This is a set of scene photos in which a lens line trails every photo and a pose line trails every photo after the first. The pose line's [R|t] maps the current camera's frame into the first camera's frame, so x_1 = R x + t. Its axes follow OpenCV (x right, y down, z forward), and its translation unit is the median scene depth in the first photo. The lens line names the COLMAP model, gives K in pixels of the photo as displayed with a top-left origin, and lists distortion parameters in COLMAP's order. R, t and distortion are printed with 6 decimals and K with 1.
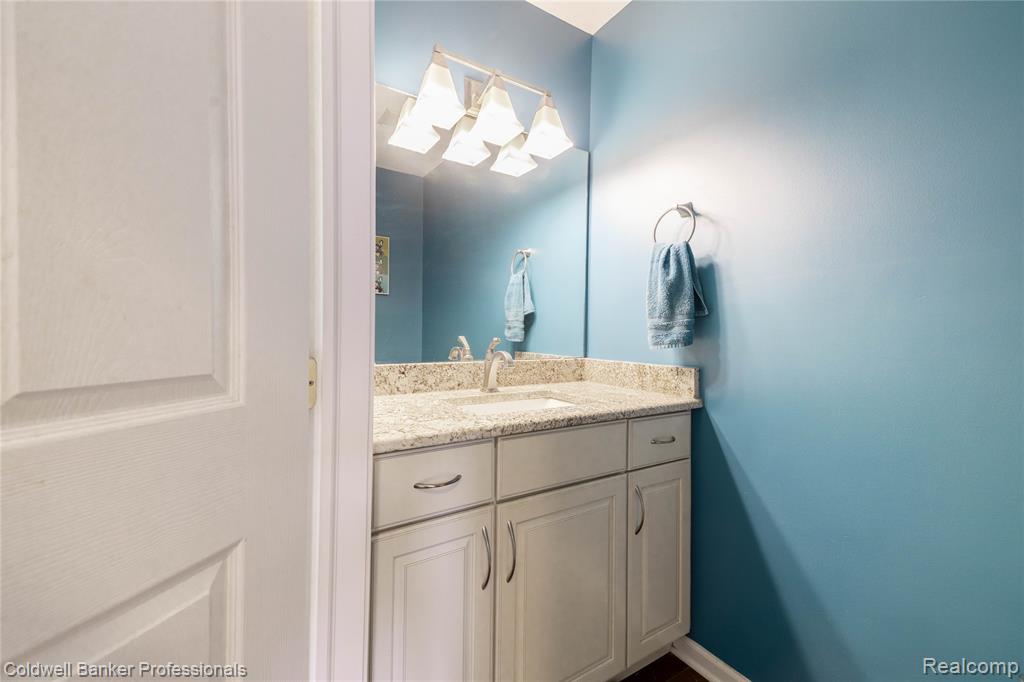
lens RADIAL K [[435.7, 0, 512.0], [0, 435.7, 341.0], [0, 0, 1]] dist [0.028294, -0.000077]
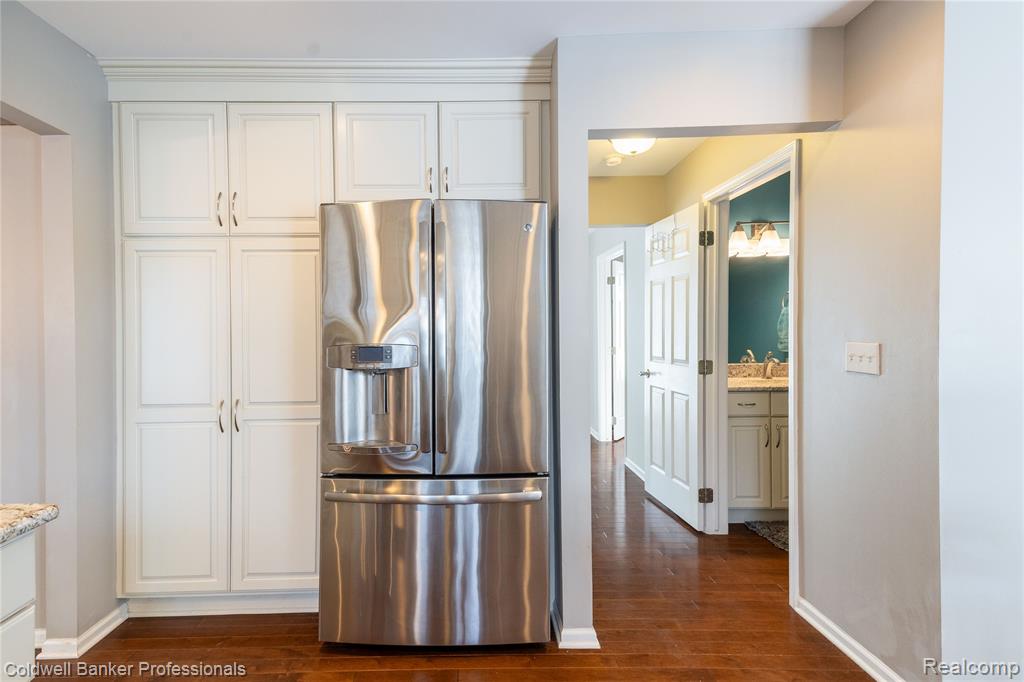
lens RADIAL K [[435.7, 0, 512.0], [0, 435.7, 341.0], [0, 0, 1]] dist [0.028294, -0.000077]
pose [[0.839179, -0.013741, -0.543682, 0.065310], [0.009203, 0.999896, -0.011067, -0.043691], [0.543778, 0.004284, 0.839218, -1.300270]]
